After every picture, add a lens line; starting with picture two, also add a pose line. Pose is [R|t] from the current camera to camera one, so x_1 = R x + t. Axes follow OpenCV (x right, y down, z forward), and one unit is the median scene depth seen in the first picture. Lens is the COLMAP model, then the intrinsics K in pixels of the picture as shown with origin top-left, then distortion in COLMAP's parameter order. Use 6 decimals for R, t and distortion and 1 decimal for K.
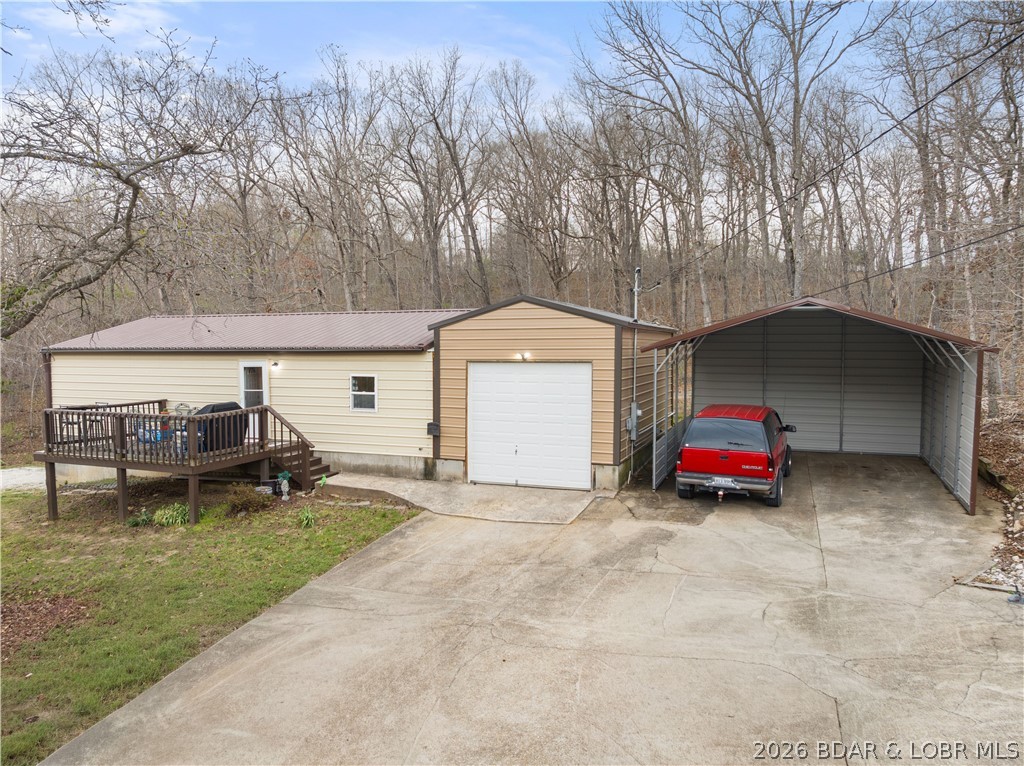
lens RADIAL K [[721.3, 0, 511.7], [0, 721.3, 382.1], [0, 0, 1]] dist [-0.031910, -0.009091]
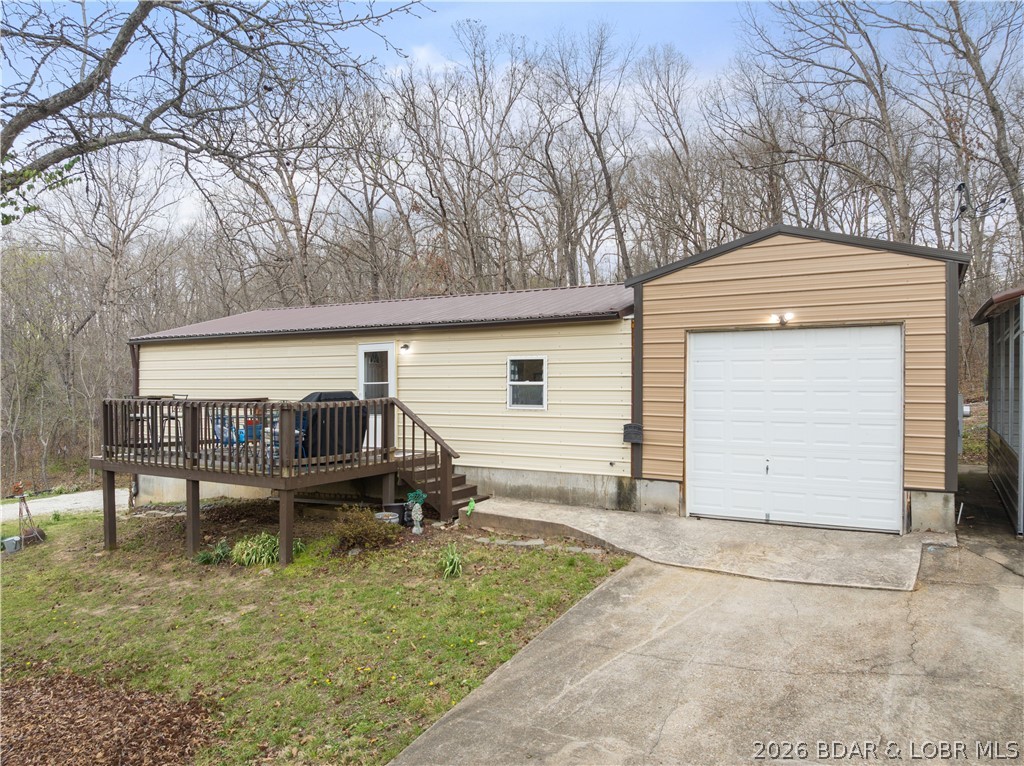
lens RADIAL K [[721.3, 0, 511.3], [0, 721.3, 381.5], [0, 0, 1]] dist [-0.031910, -0.009091]
pose [[0.986930, 0.001607, -0.161139, -0.120079], [-0.010937, 0.998313, -0.057028, 0.059947], [0.160776, 0.058045, 0.985283, 0.341788]]
